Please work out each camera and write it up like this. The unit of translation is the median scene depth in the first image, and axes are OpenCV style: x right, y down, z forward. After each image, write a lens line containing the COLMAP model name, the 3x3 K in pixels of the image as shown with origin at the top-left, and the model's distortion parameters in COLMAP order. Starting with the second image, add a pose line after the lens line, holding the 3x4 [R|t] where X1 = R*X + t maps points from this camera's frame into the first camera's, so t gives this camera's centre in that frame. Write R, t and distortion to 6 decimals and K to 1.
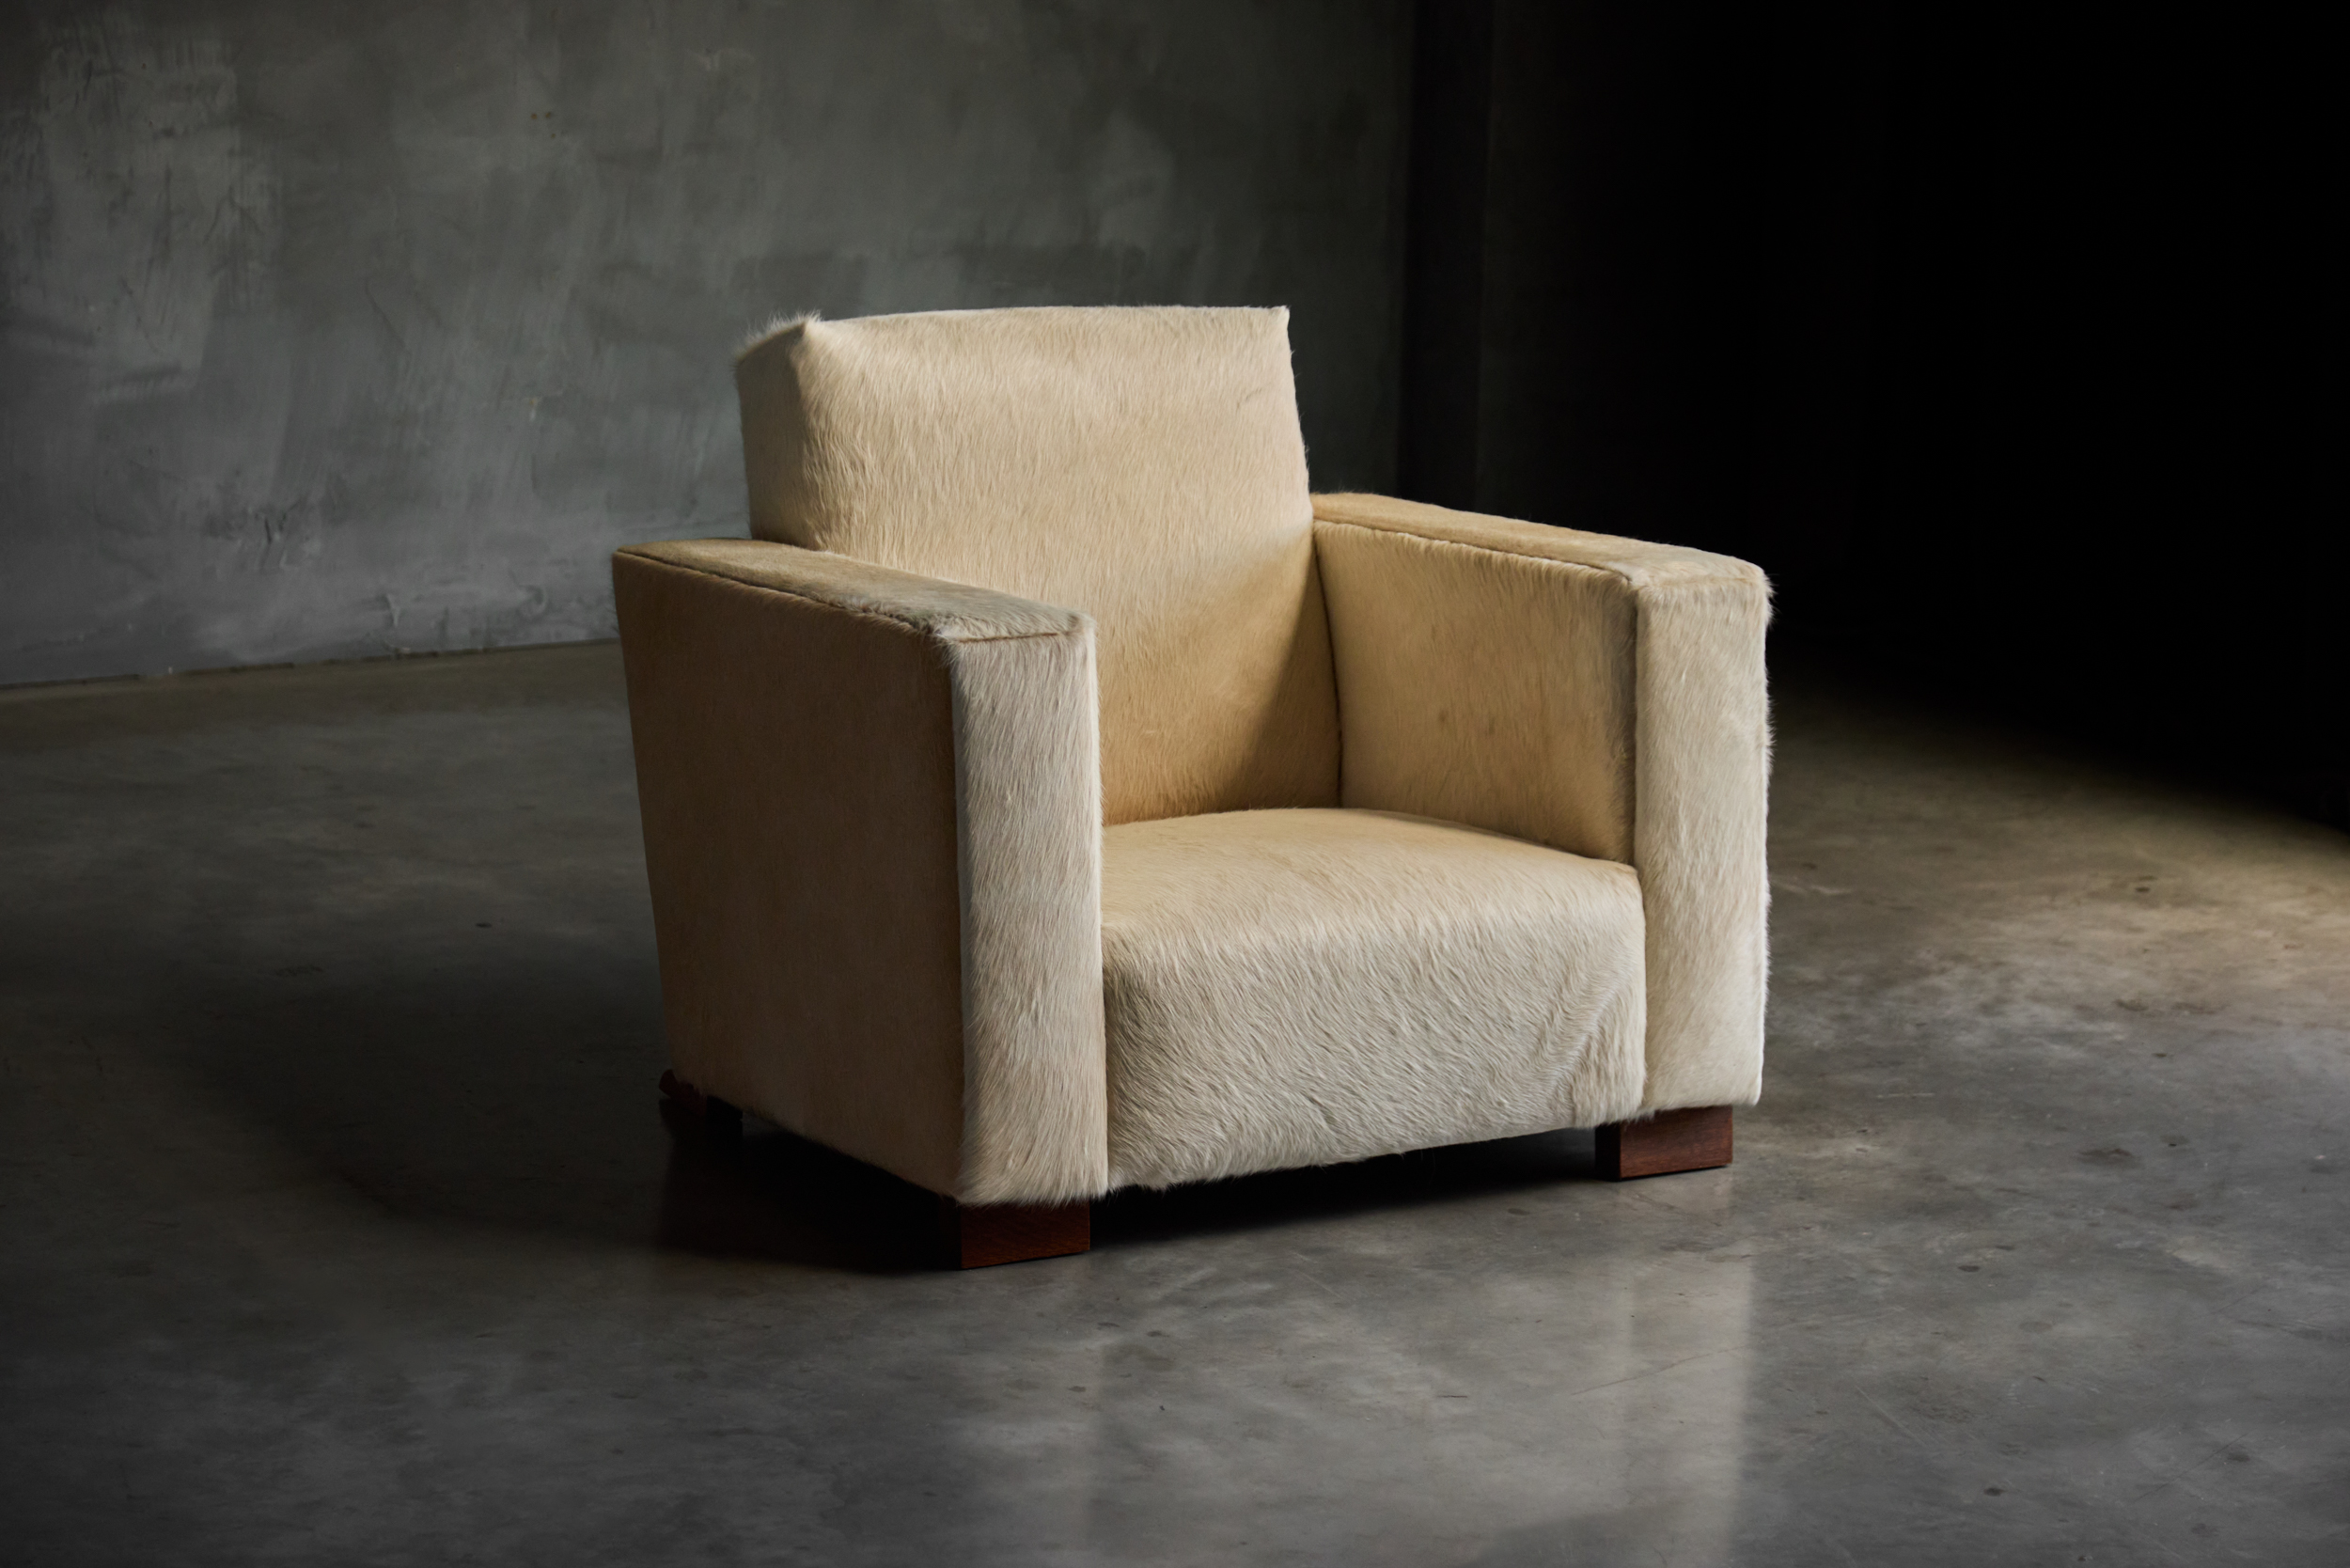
lens RADIAL K [[5875.9, 0, 1133.3], [0, 5875.9, 785.3], [0, 0, 1]] dist [0.029202, -0.577918]
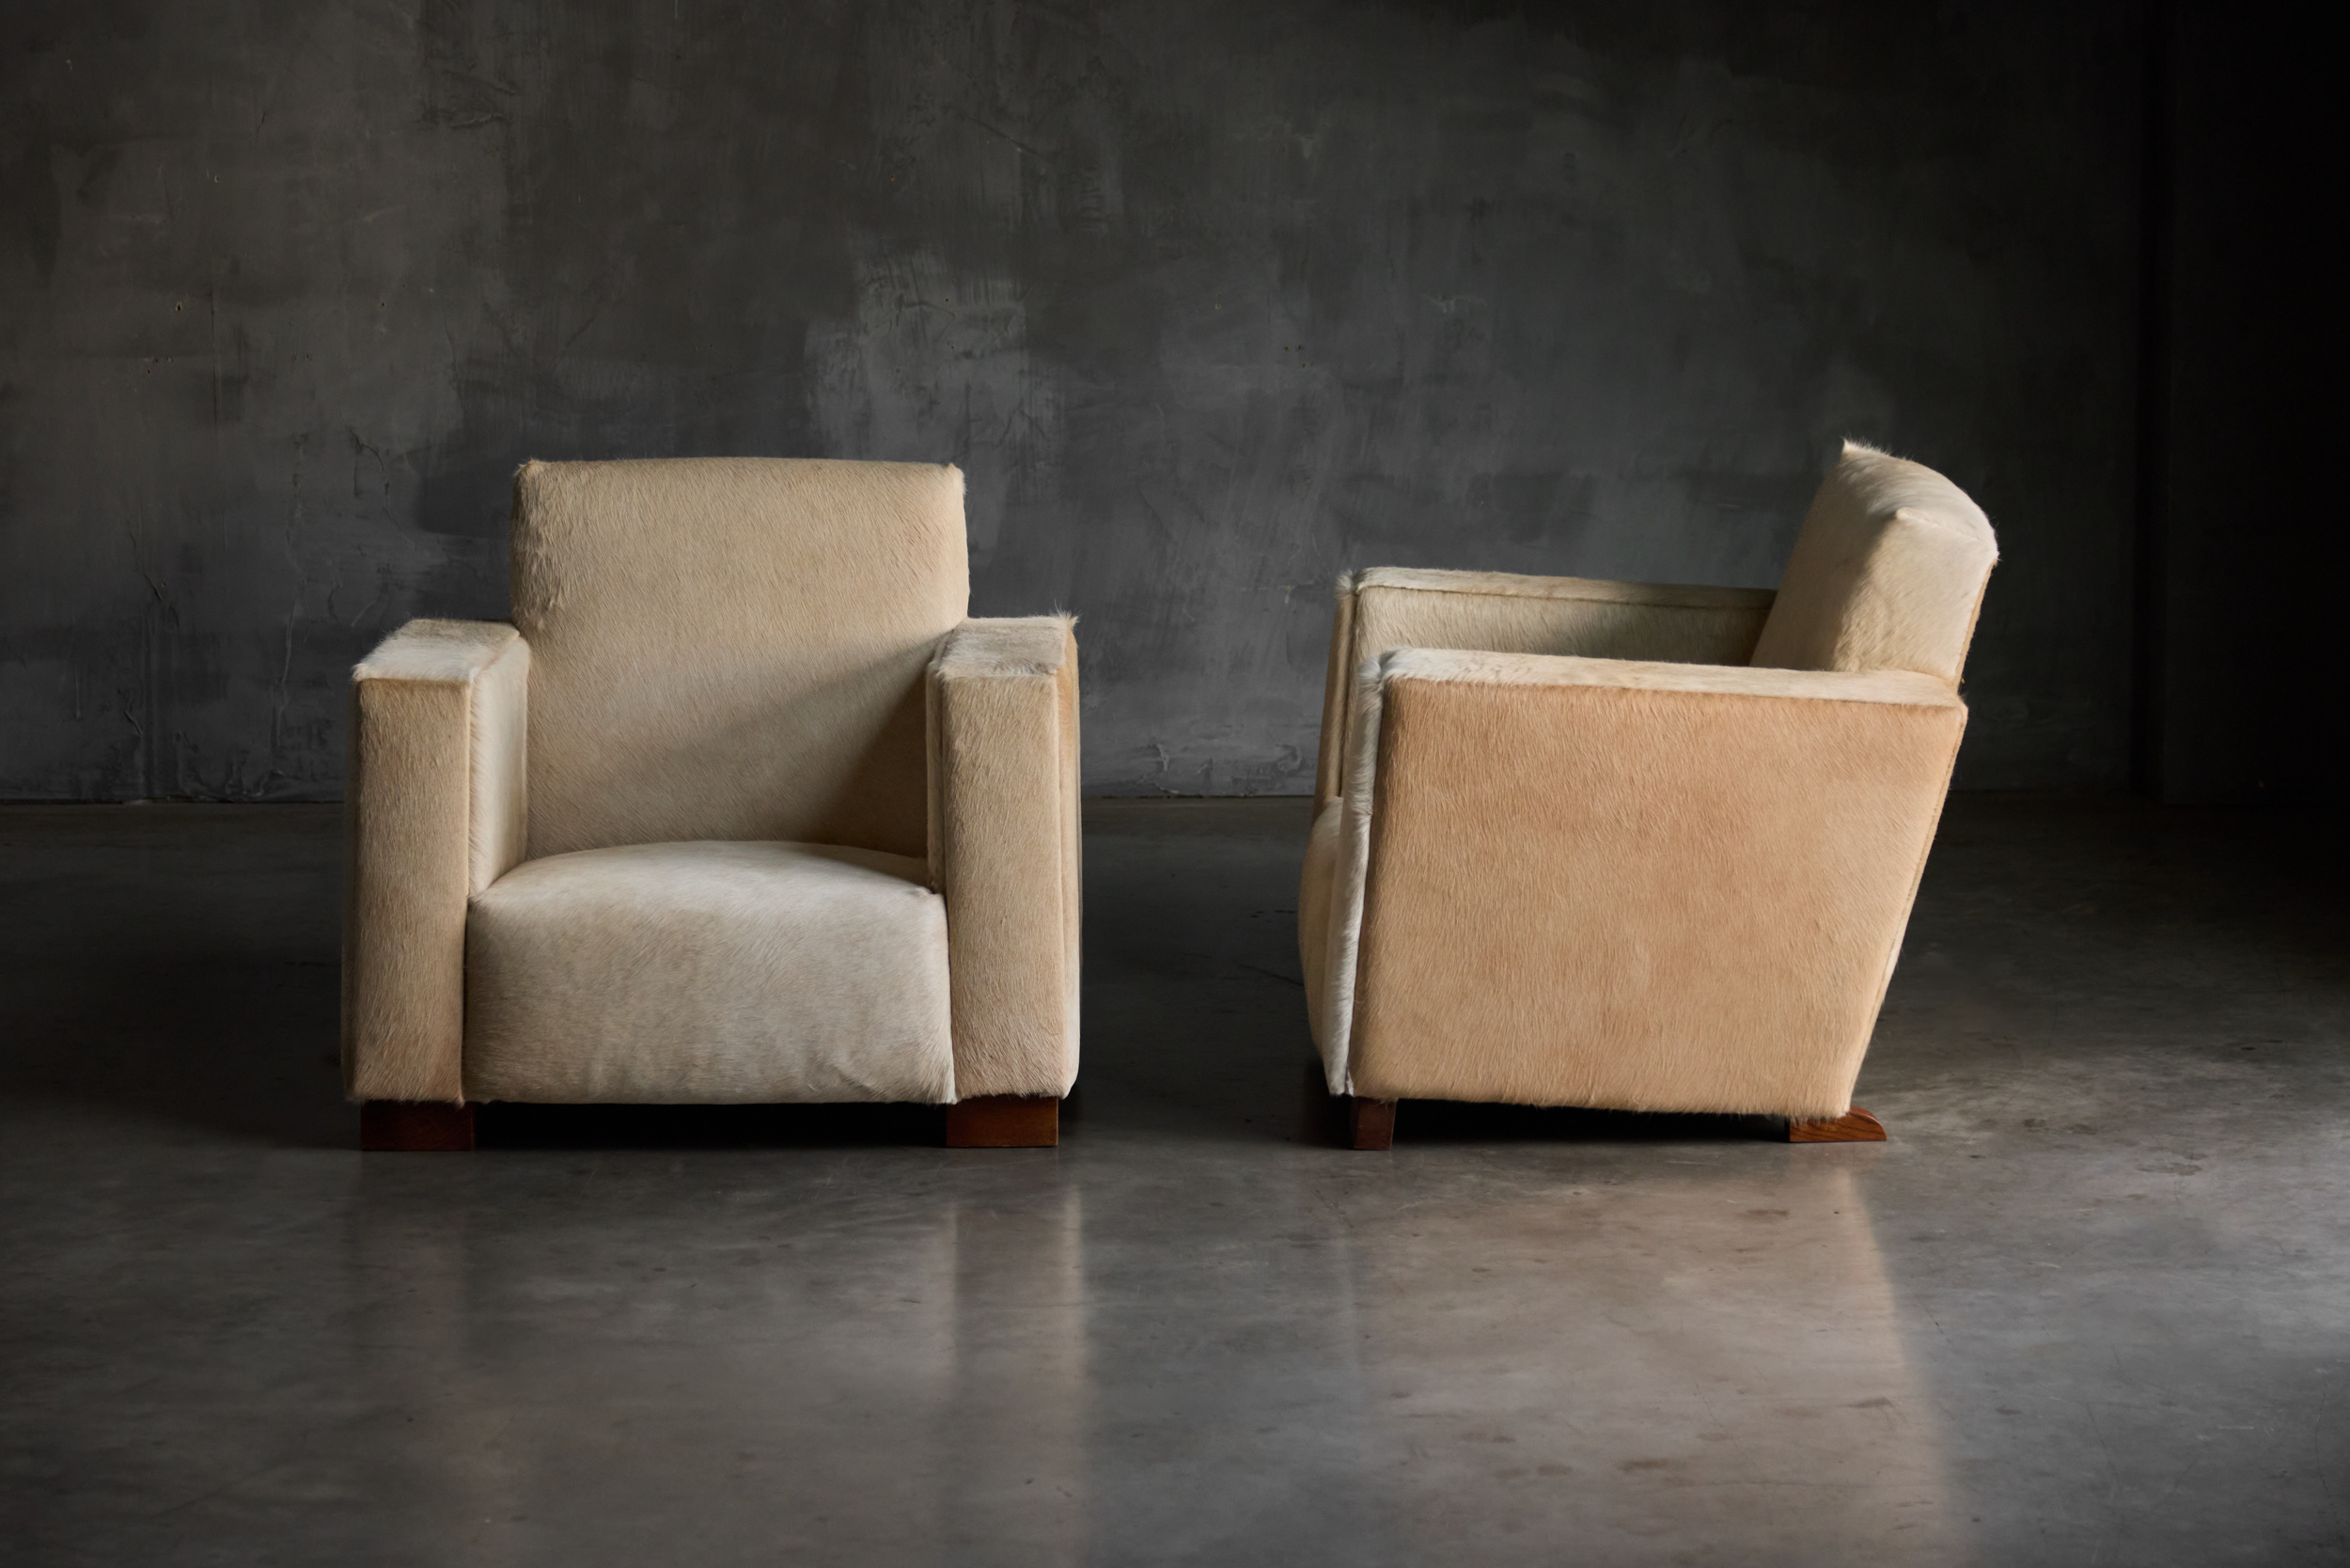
lens RADIAL K [[6129.7, 0, 1188.6], [0, 6129.7, 782.2], [0, 0, 1]] dist [0.036939, 0.333595]
pose [[0.883236, 0.047263, -0.466542, 0.625076], [-0.075624, 0.996241, -0.042243, 0.037377], [0.462792, 0.072592, 0.883490, -0.135816]]
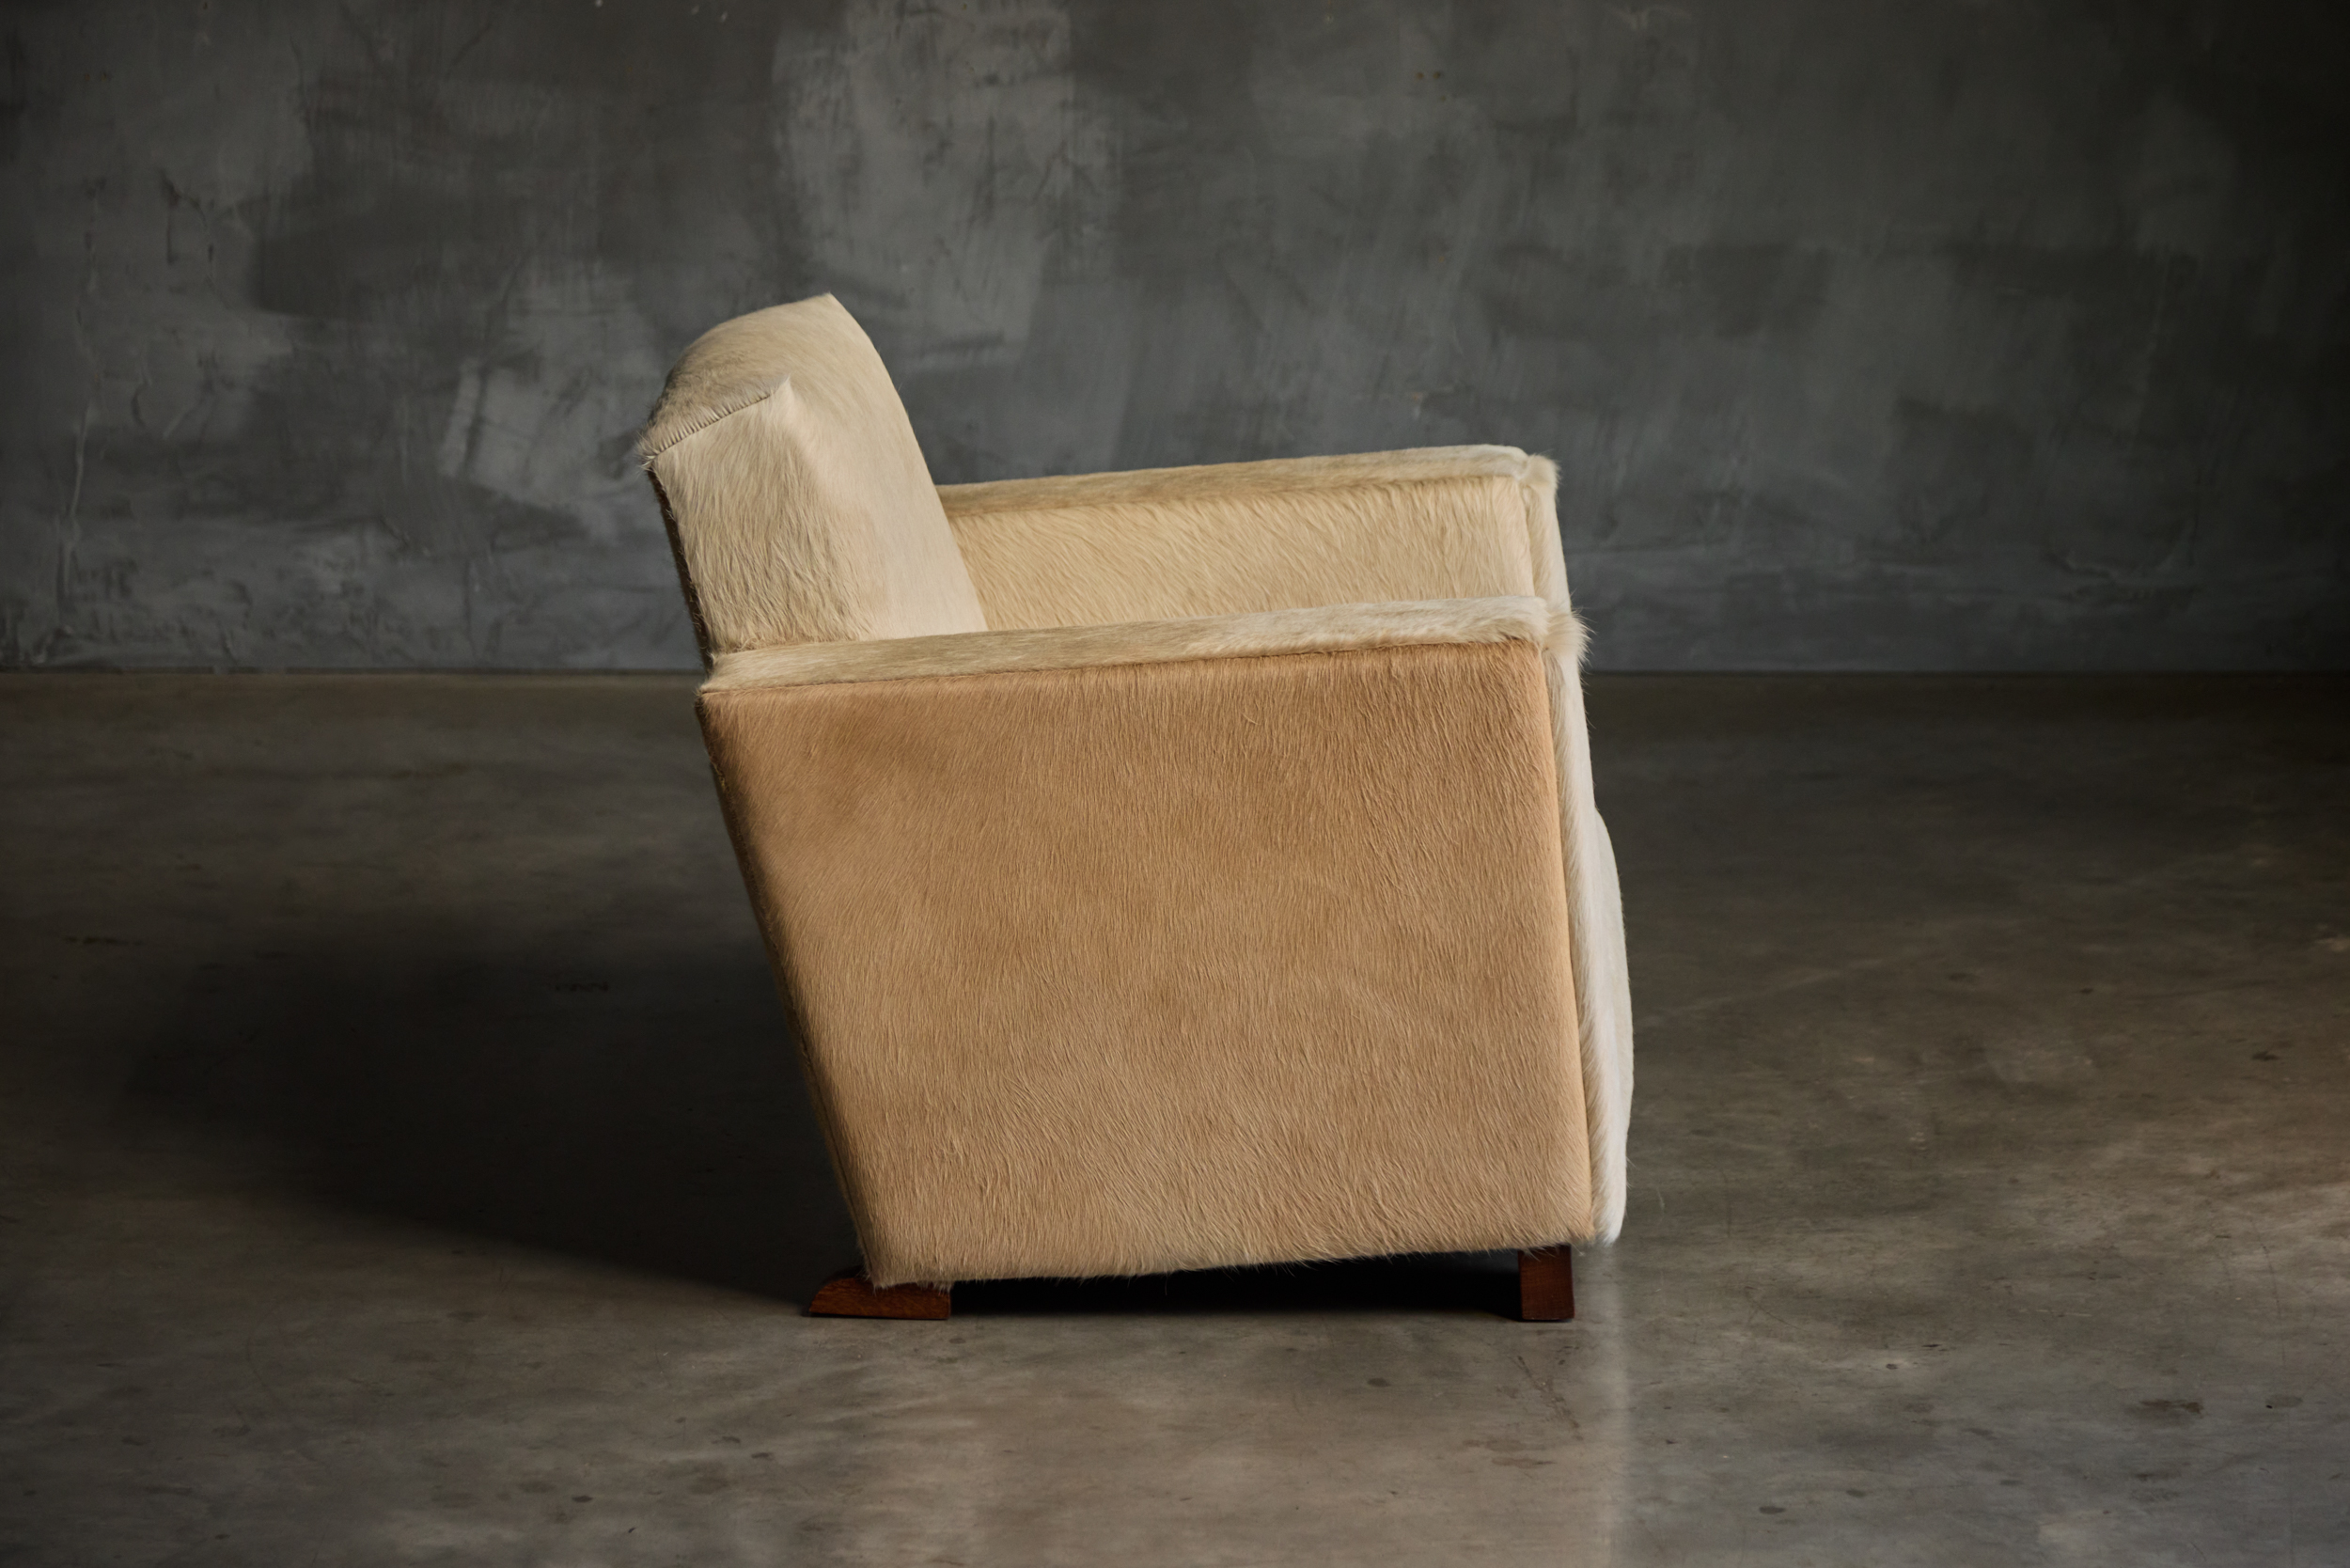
lens RADIAL K [[6854.8, 0, 1186.0], [0, 6854.8, 782.4], [0, 0, 1]] dist [0.055049, -0.091041]
pose [[0.884976, 0.080119, -0.458692, 0.470941], [-0.083395, 0.996430, 0.013145, -0.024529], [0.458108, 0.026619, 0.888498, 0.090292]]
